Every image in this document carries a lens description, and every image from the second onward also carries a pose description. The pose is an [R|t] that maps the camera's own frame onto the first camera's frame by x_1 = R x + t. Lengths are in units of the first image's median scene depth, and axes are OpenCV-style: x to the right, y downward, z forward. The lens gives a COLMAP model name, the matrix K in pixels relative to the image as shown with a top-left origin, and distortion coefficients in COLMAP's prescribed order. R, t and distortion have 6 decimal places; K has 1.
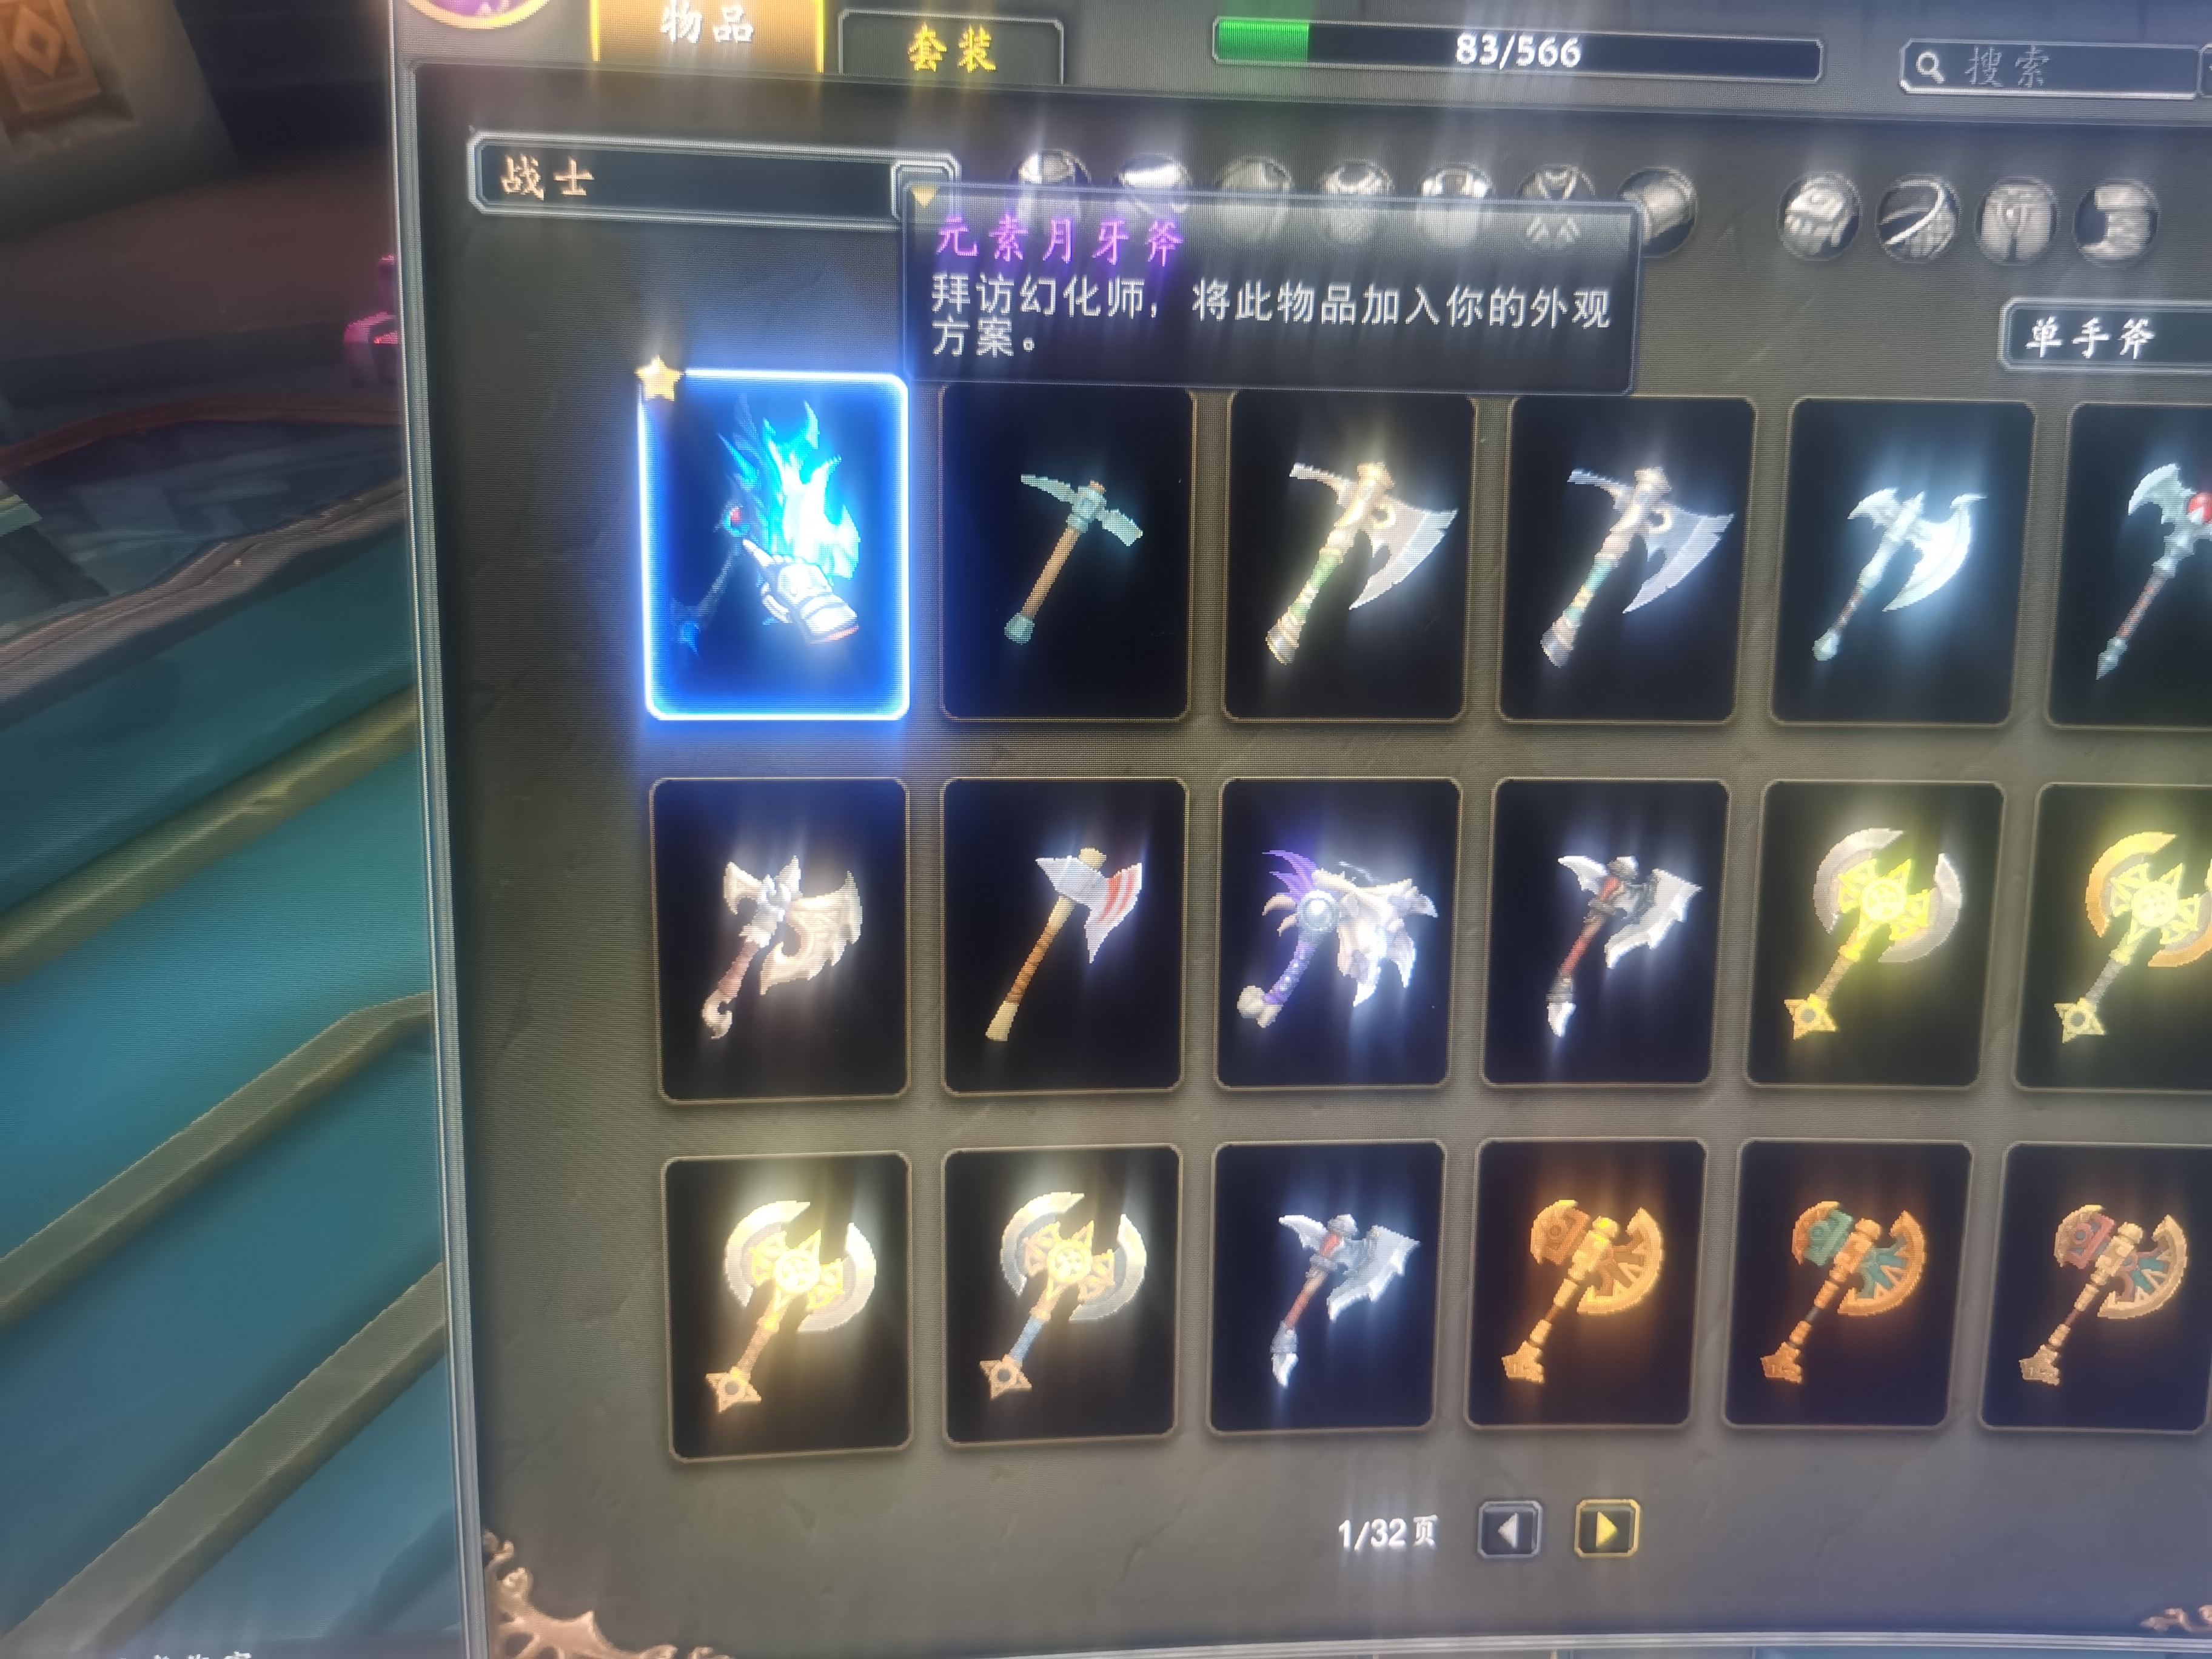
lens RADIAL K [[1755.1, 0, 1110.4], [0, 1755.1, 842.6], [0, 0, 1]] dist [0.076315, -0.172246]
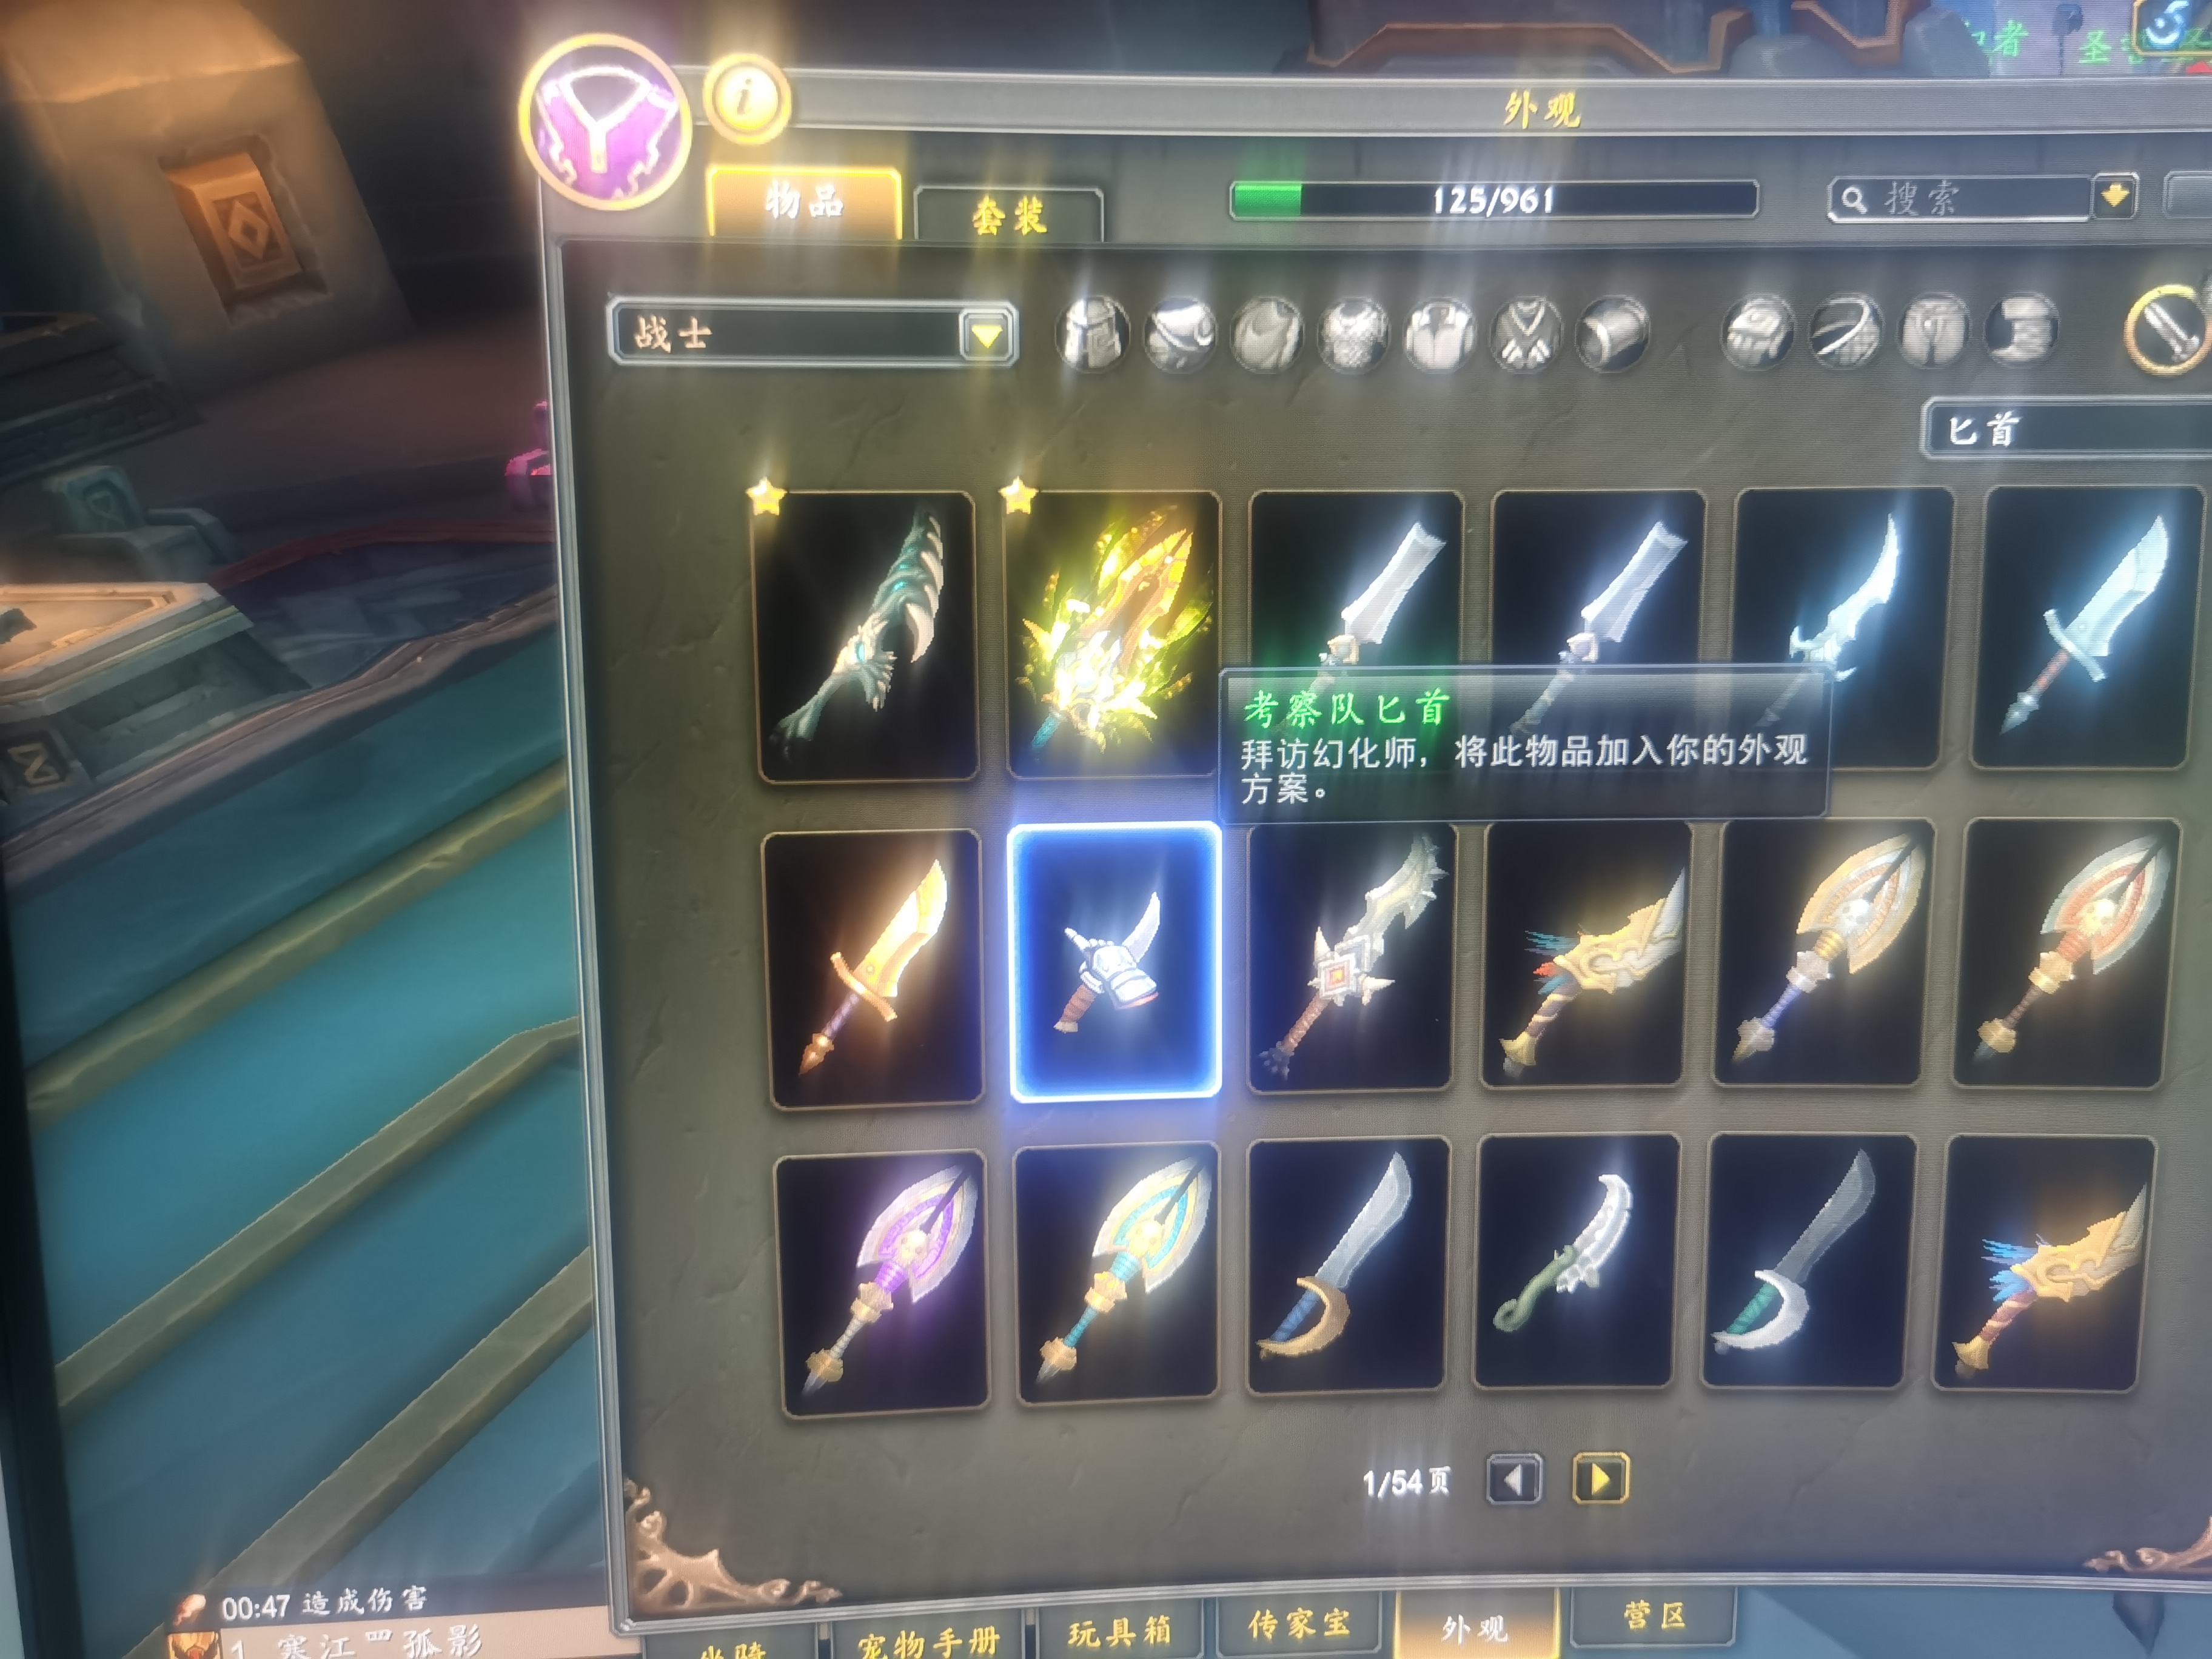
lens RADIAL K [[1742.0, 0, 1106.5], [0, 1742.0, 828.0], [0, 0, 1]] dist [0.066754, -0.141421]
pose [[0.999340, -0.014587, -0.033254, 0.008163], [0.014095, 0.999789, -0.014973, -0.019020], [0.033465, 0.014495, 0.999335, -0.159235]]
